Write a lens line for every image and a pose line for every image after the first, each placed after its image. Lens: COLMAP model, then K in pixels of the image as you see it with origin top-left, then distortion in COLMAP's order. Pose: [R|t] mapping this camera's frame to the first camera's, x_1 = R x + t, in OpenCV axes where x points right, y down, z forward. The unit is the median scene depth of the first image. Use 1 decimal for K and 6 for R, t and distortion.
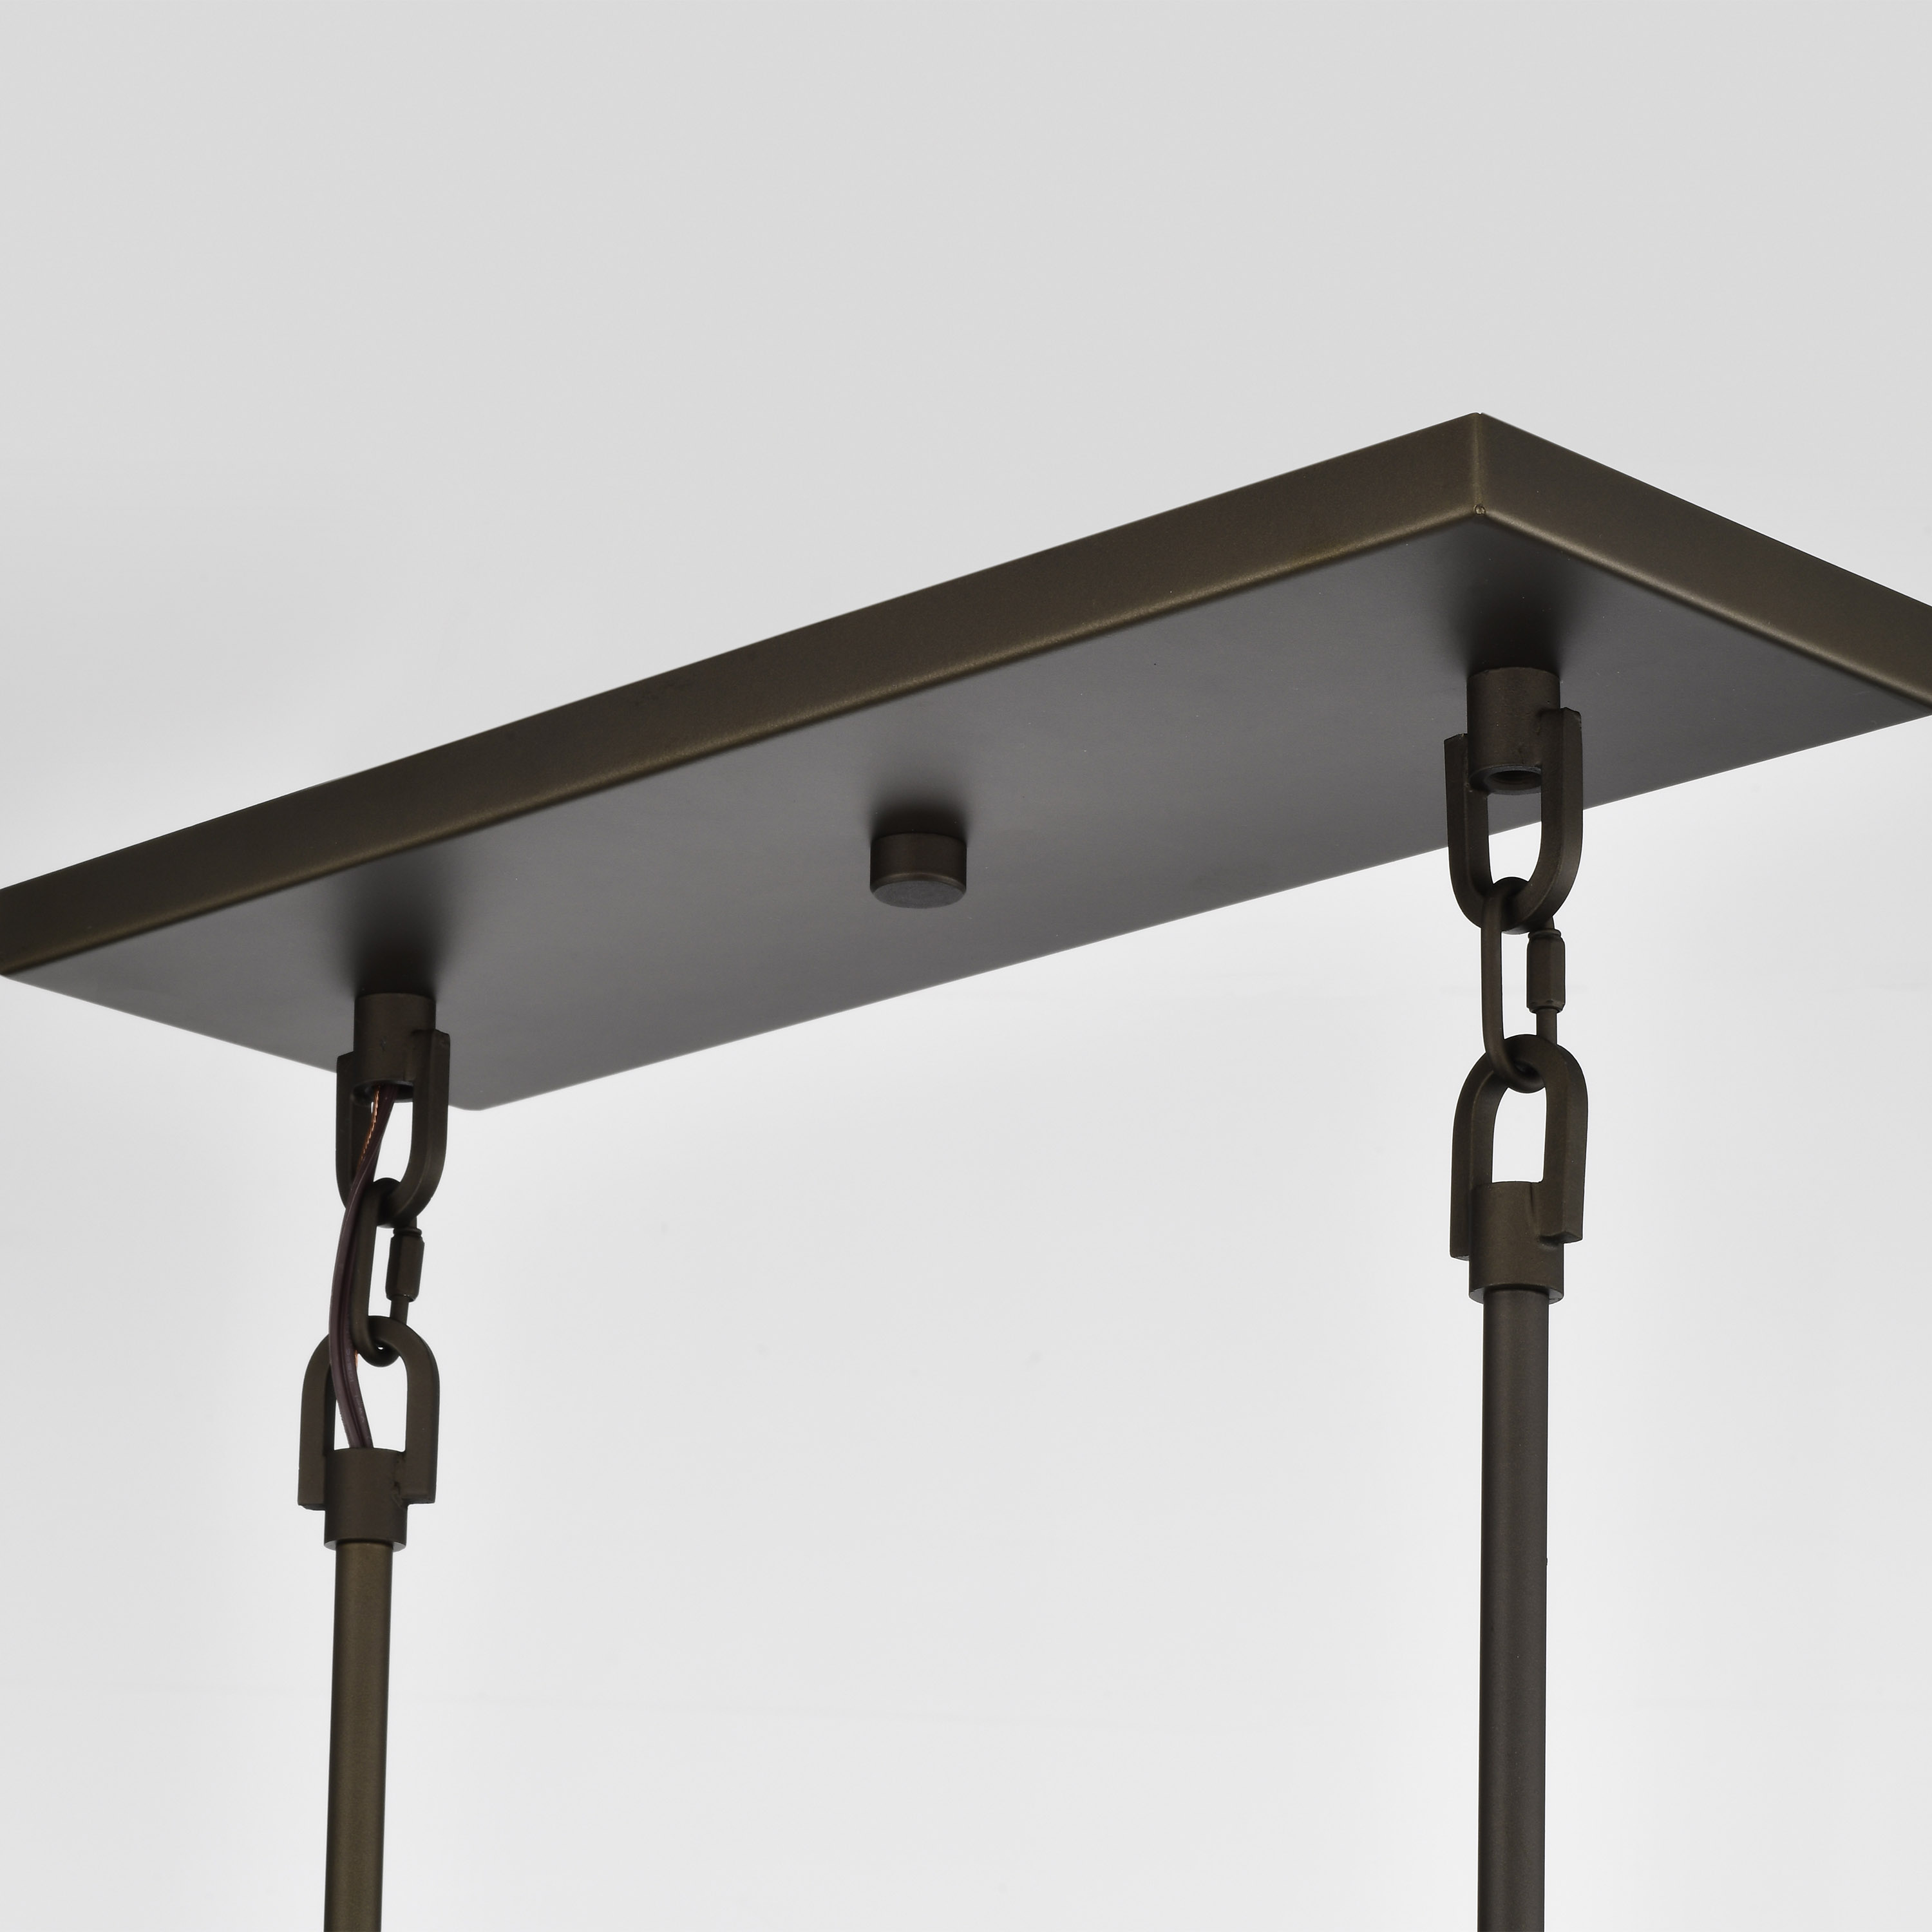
lens RADIAL K [[7118.7, 0, 965.2], [0, 7118.7, 967.7], [0, 0, 1]] dist [-0.035095, 0.000000]
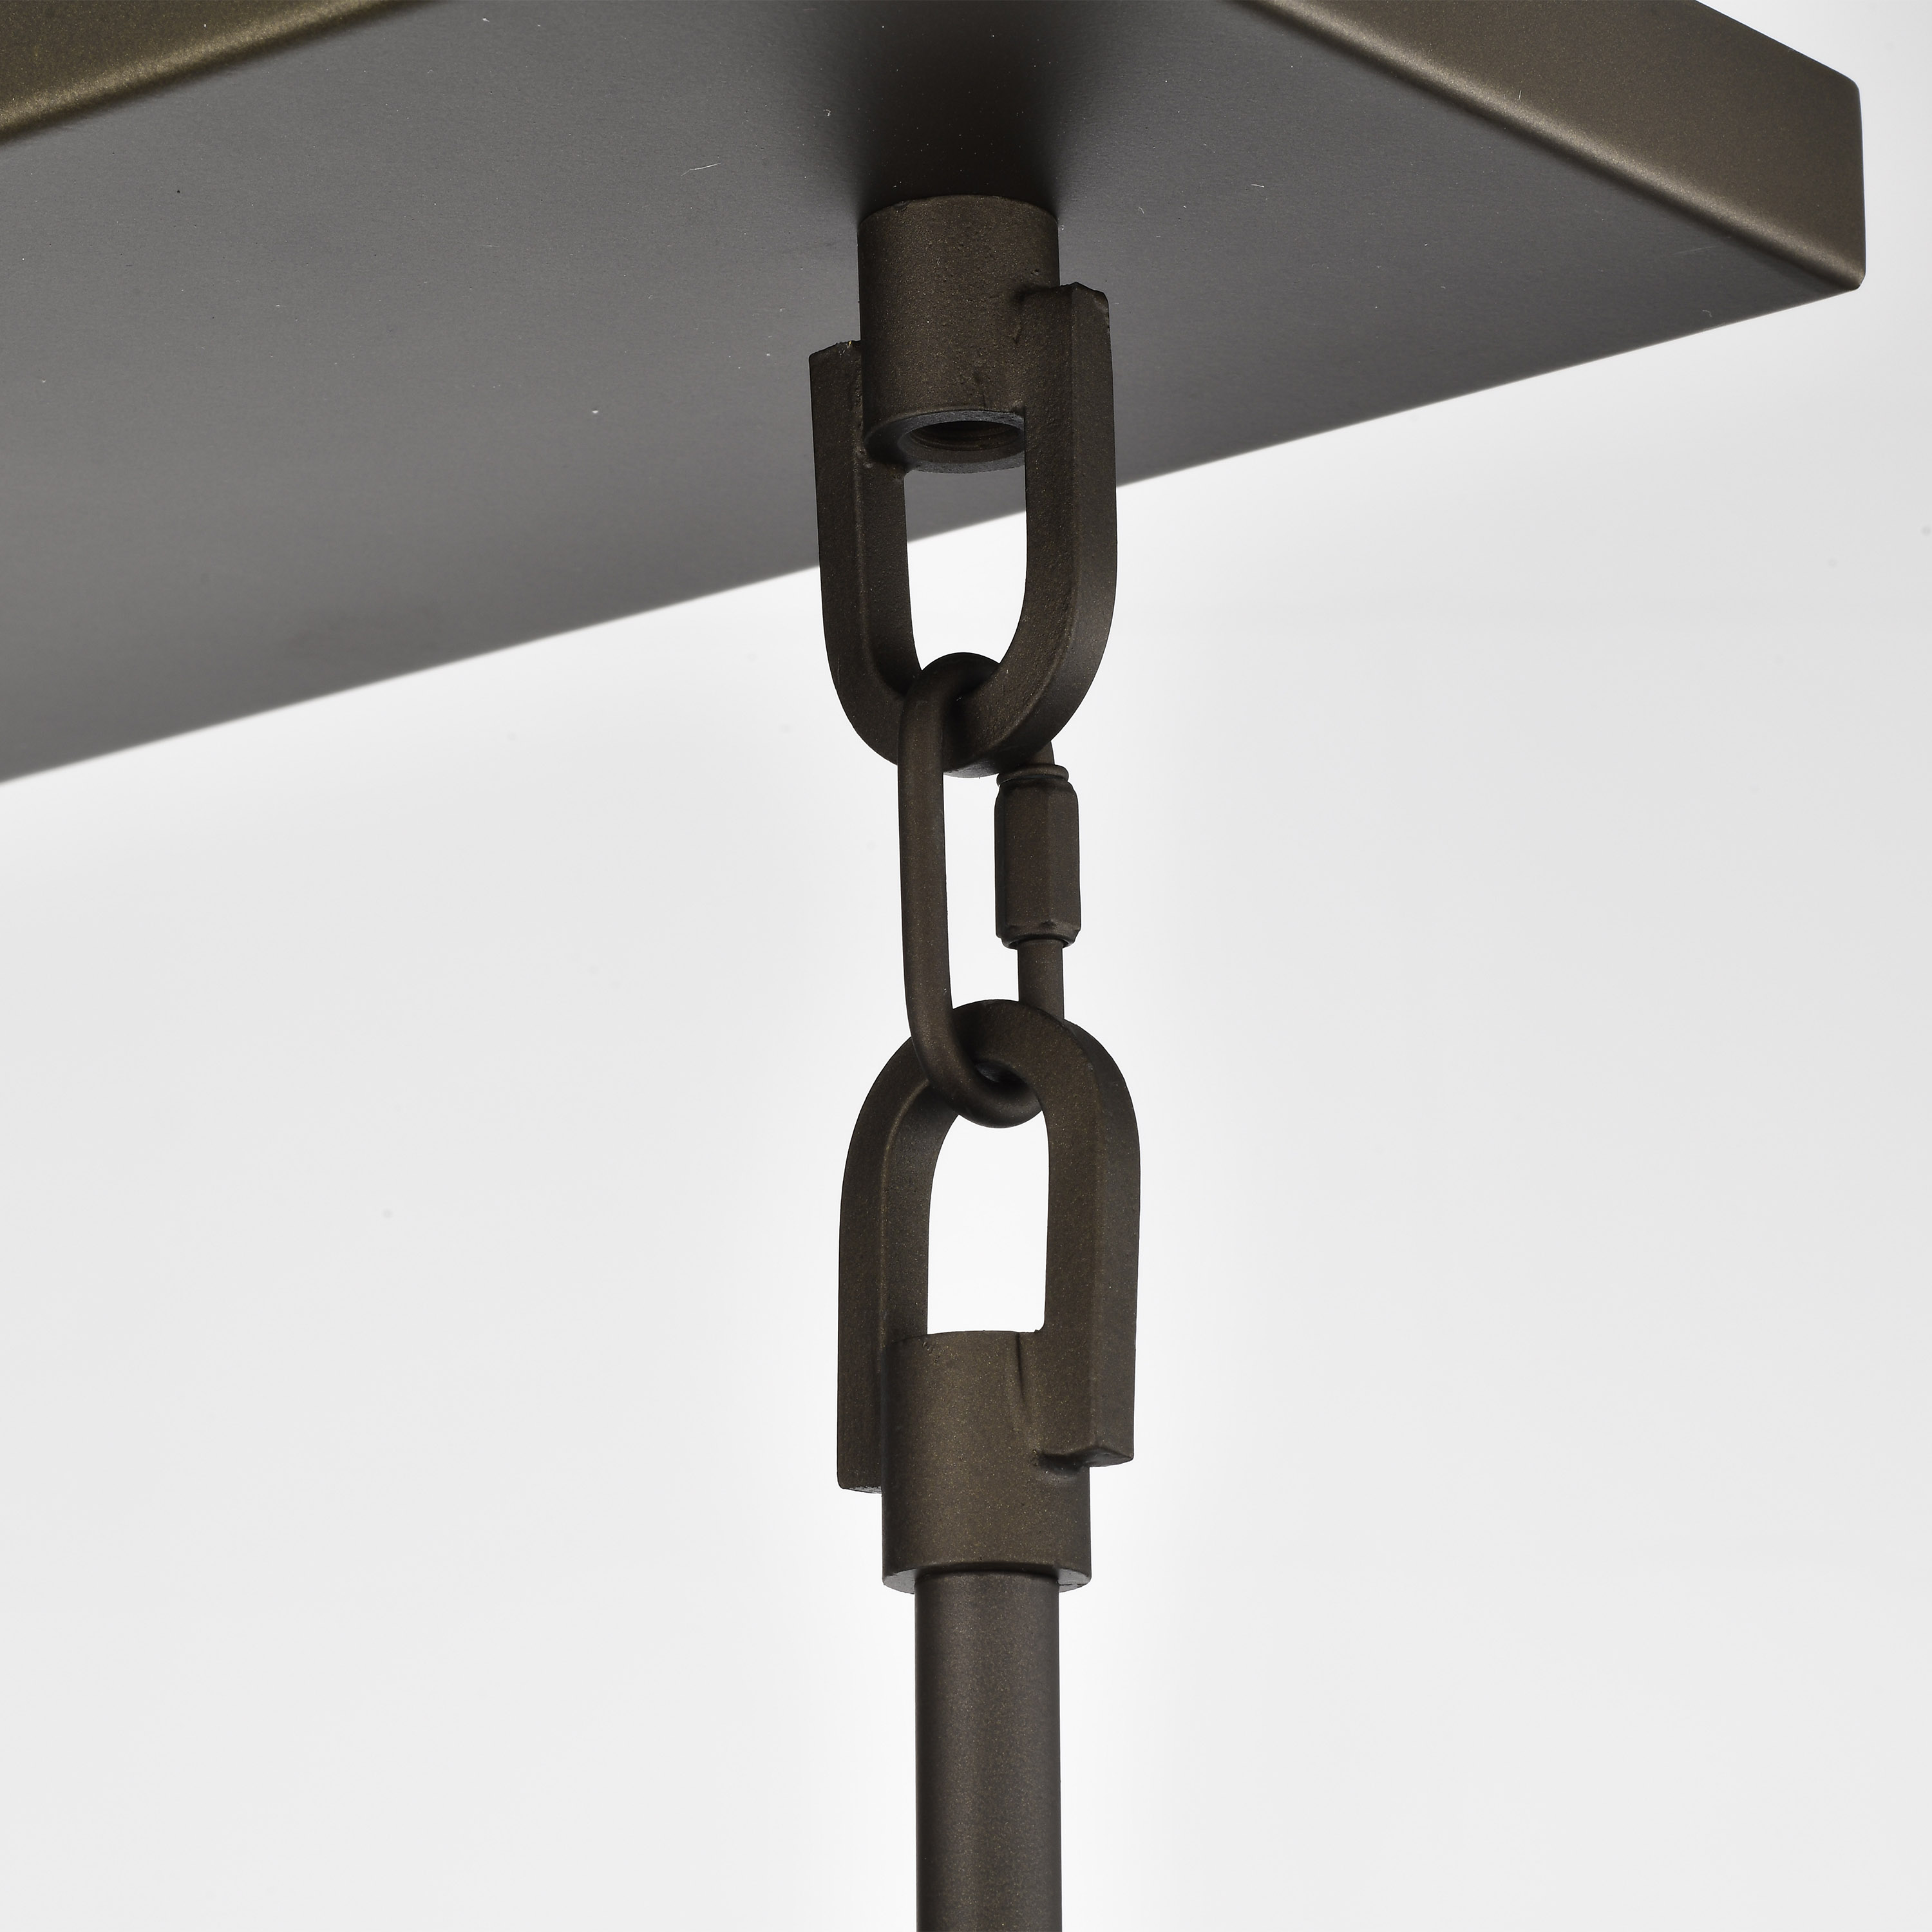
lens RADIAL K [[7118.7, 0, 964.2], [0, 7118.7, 963.4], [0, 0, 1]] dist [-0.035095, 0.000000]
pose [[0.994213, -0.013388, 0.106590, 0.027780], [0.007568, 0.998468, 0.054821, -0.018022], [-0.107161, -0.053697, 0.992791, 0.544923]]
